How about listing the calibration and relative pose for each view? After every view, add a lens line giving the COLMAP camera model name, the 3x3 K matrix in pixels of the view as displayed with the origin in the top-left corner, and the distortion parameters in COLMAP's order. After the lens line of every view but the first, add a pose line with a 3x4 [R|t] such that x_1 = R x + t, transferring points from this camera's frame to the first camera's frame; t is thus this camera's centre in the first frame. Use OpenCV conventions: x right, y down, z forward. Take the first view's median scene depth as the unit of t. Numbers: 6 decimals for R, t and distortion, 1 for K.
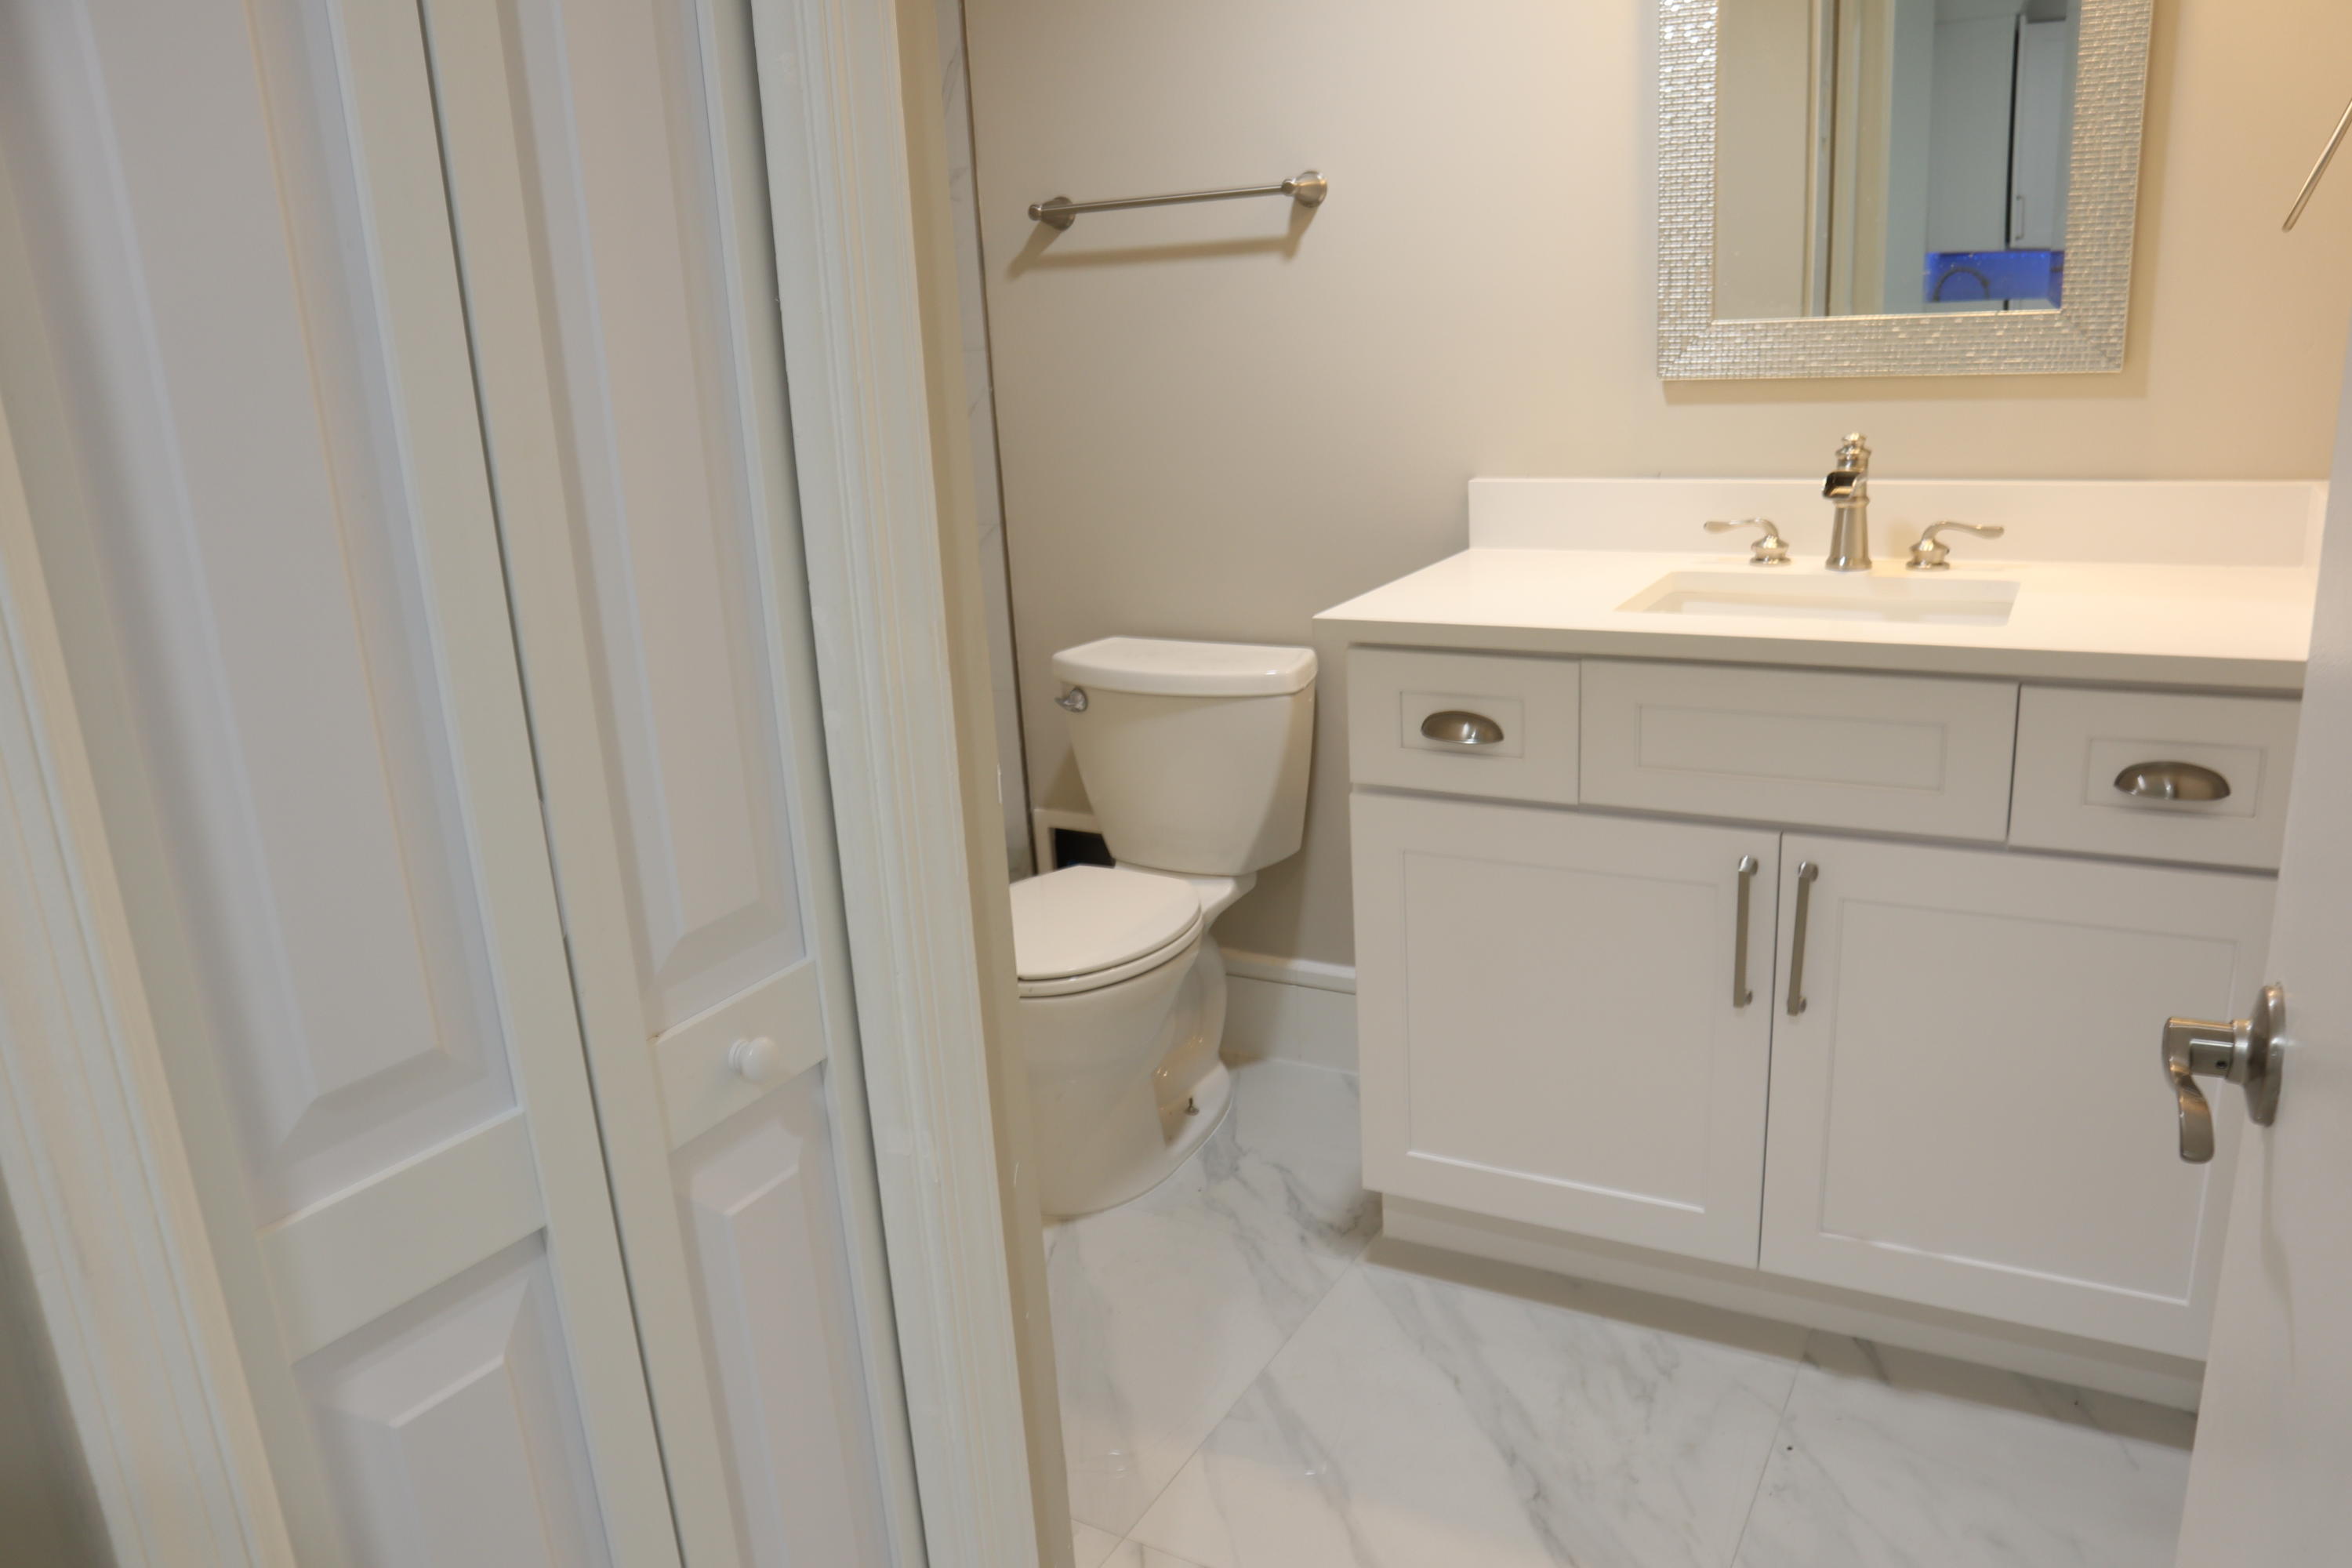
lens RADIAL K [[1664.8, 0, 1195.3], [0, 1664.8, 807.7], [0, 0, 1]] dist [-0.128906, 0.093046]
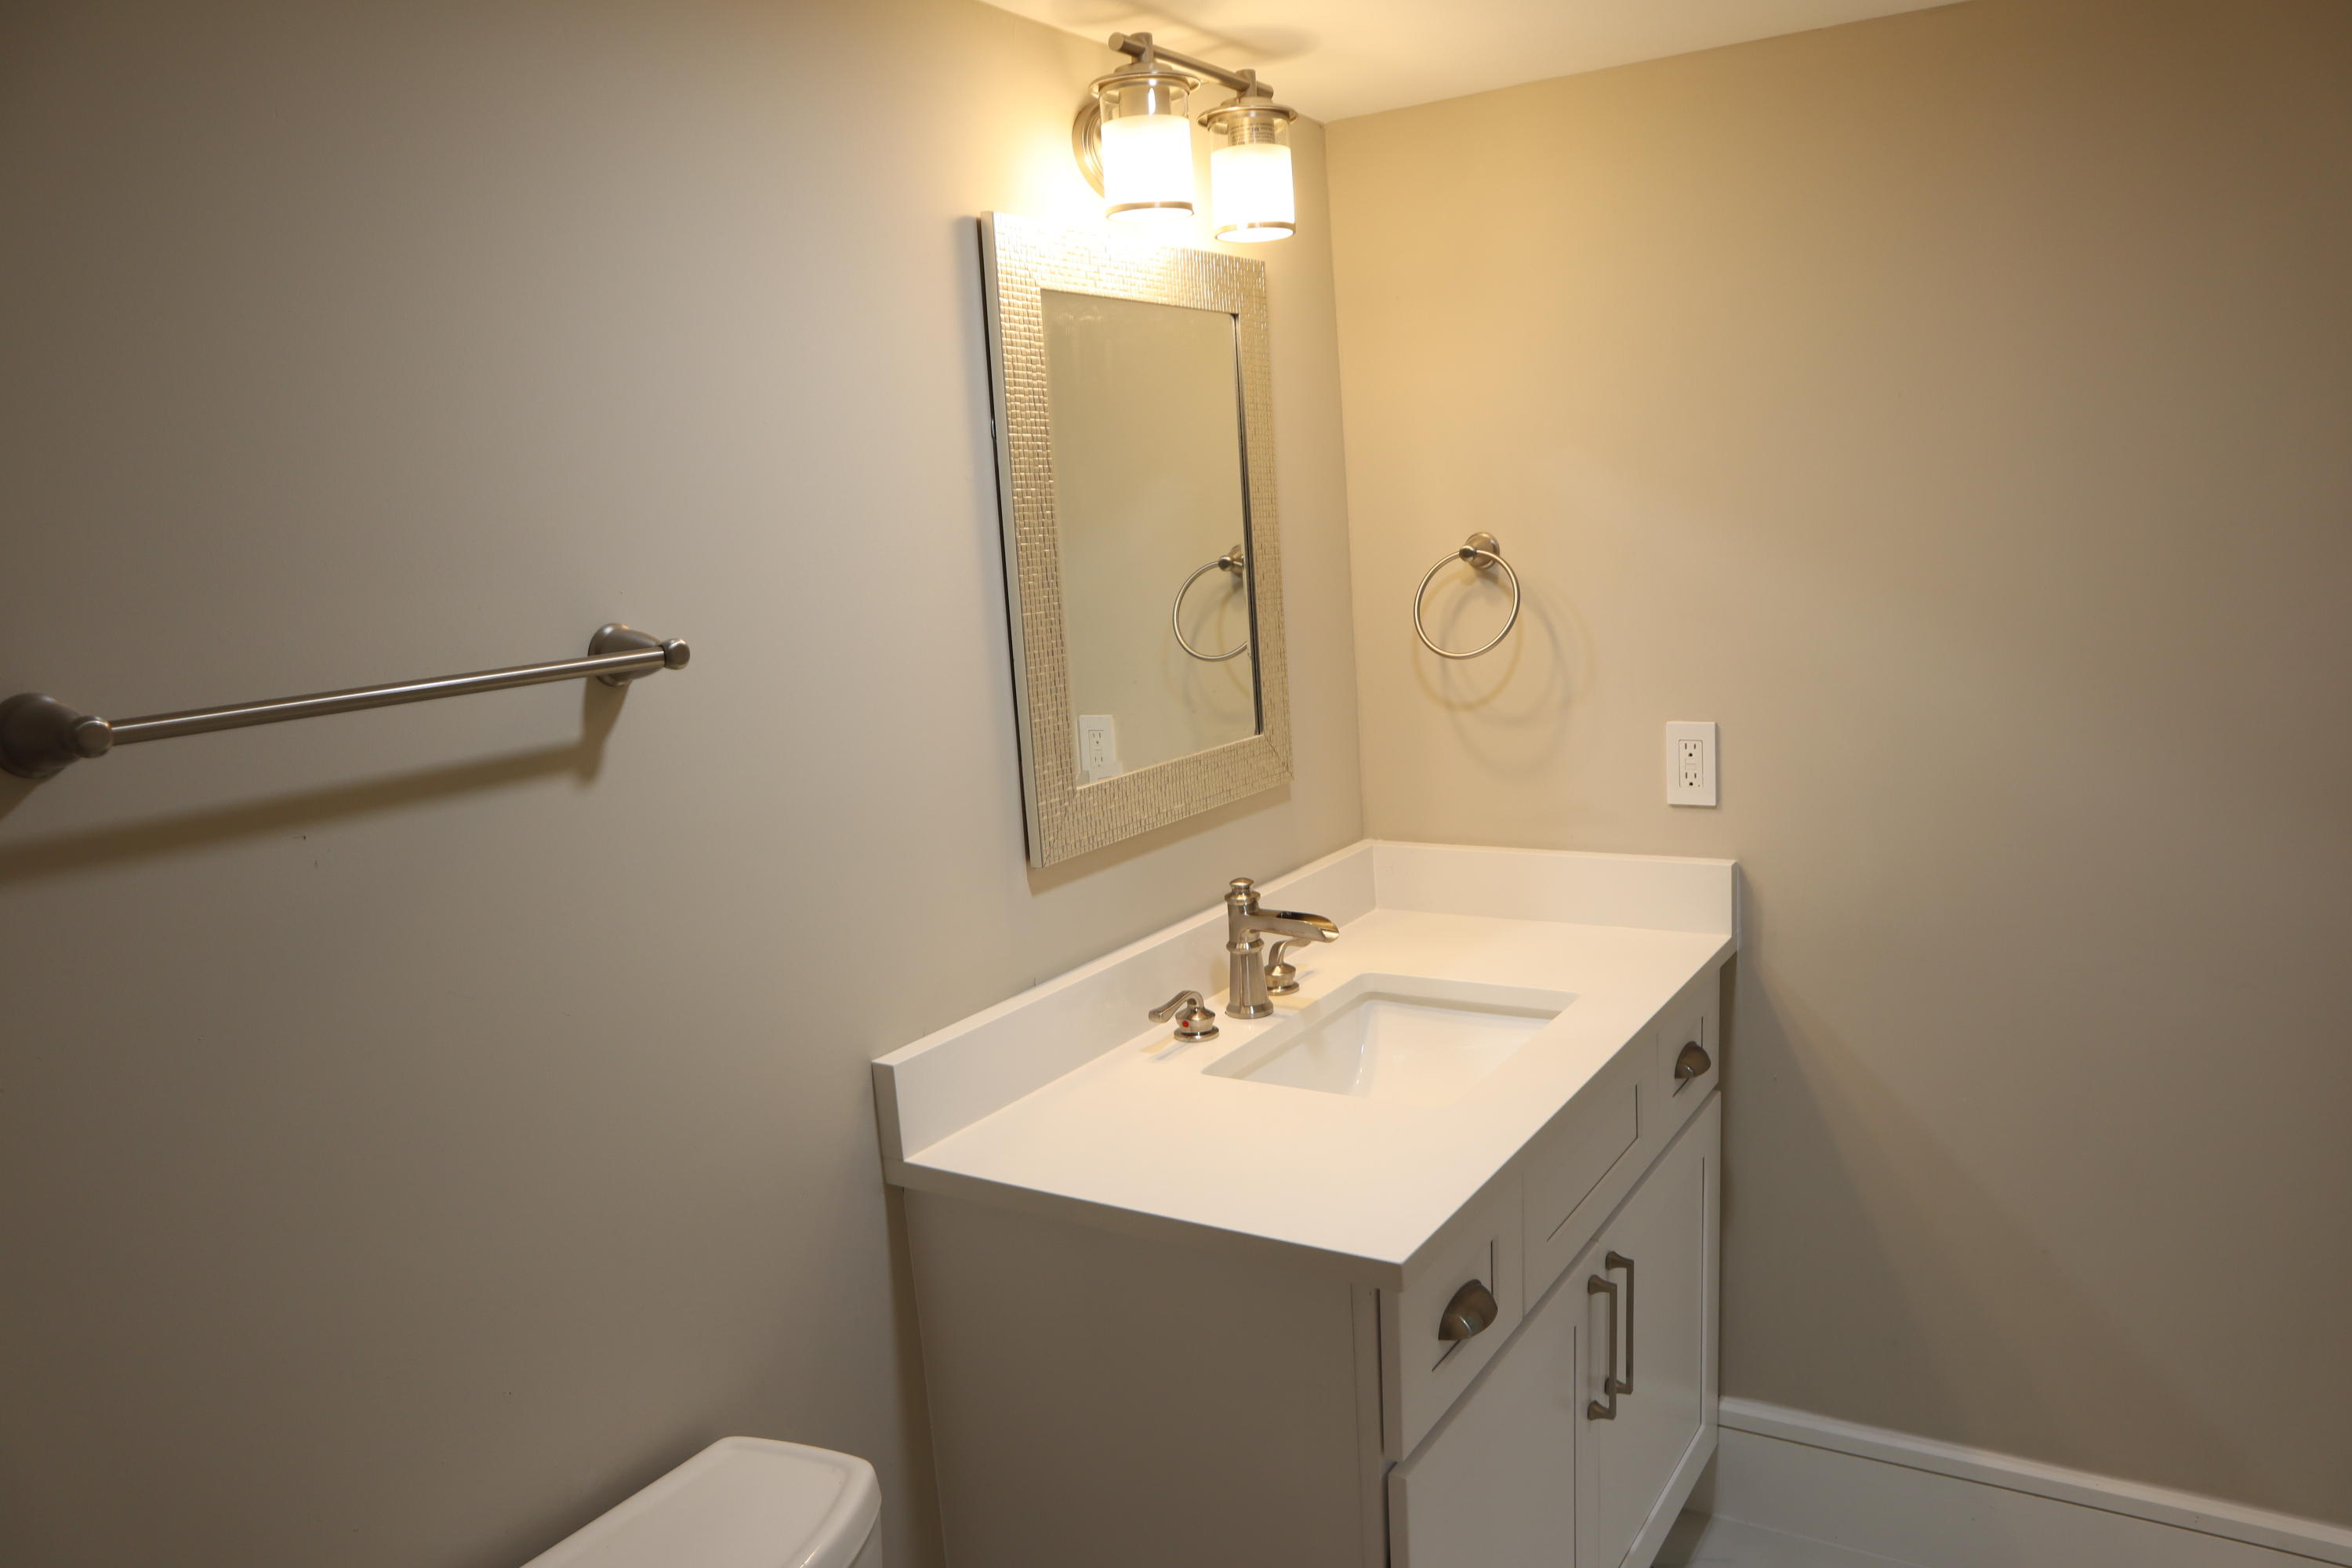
lens RADIAL K [[1636.5, 0, 1207.5], [0, 1636.5, 791.1], [0, 0, 1]] dist [-0.112868, 0.079390]
pose [[0.051984, -0.118068, 0.991644, -0.507936], [0.327769, 0.939996, 0.094736, -0.351420], [-0.943327, 0.320105, 0.087563, 0.852089]]
